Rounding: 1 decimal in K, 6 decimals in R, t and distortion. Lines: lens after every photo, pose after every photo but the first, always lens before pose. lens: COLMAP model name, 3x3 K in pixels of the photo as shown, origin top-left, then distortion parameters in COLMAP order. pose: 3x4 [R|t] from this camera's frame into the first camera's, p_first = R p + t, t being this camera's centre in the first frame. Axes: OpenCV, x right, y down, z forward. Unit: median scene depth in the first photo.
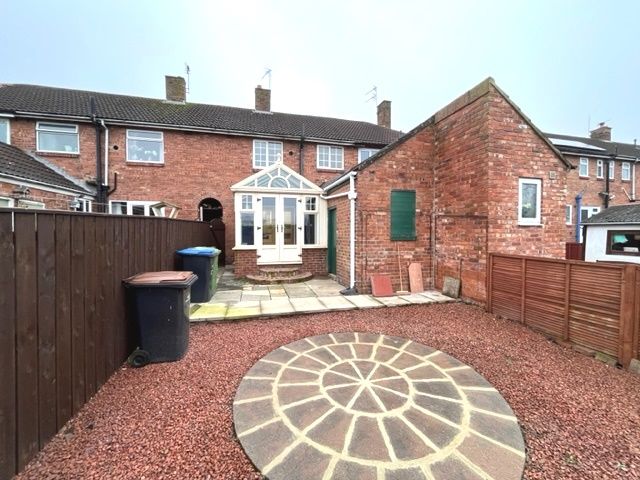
lens RADIAL K [[259.4, 0, 319.4], [0, 259.4, 237.1], [0, 0, 1]] dist [-0.002956, 0.000421]
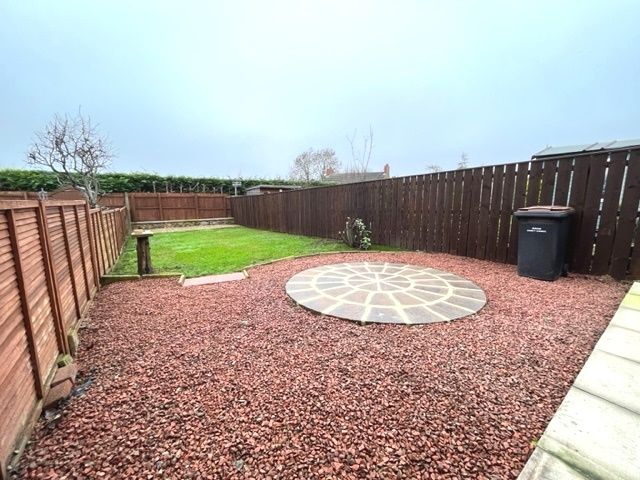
lens RADIAL K [[259.4, 0, 320.3], [0, 259.4, 237.9], [0, 0, 1]] dist [-0.002956, 0.000421]
pose [[-0.928238, 0.056820, -0.367621, 0.830232], [-0.008844, 0.984615, 0.174514, 0.089694], [0.371881, 0.165242, -0.913455, 1.837962]]
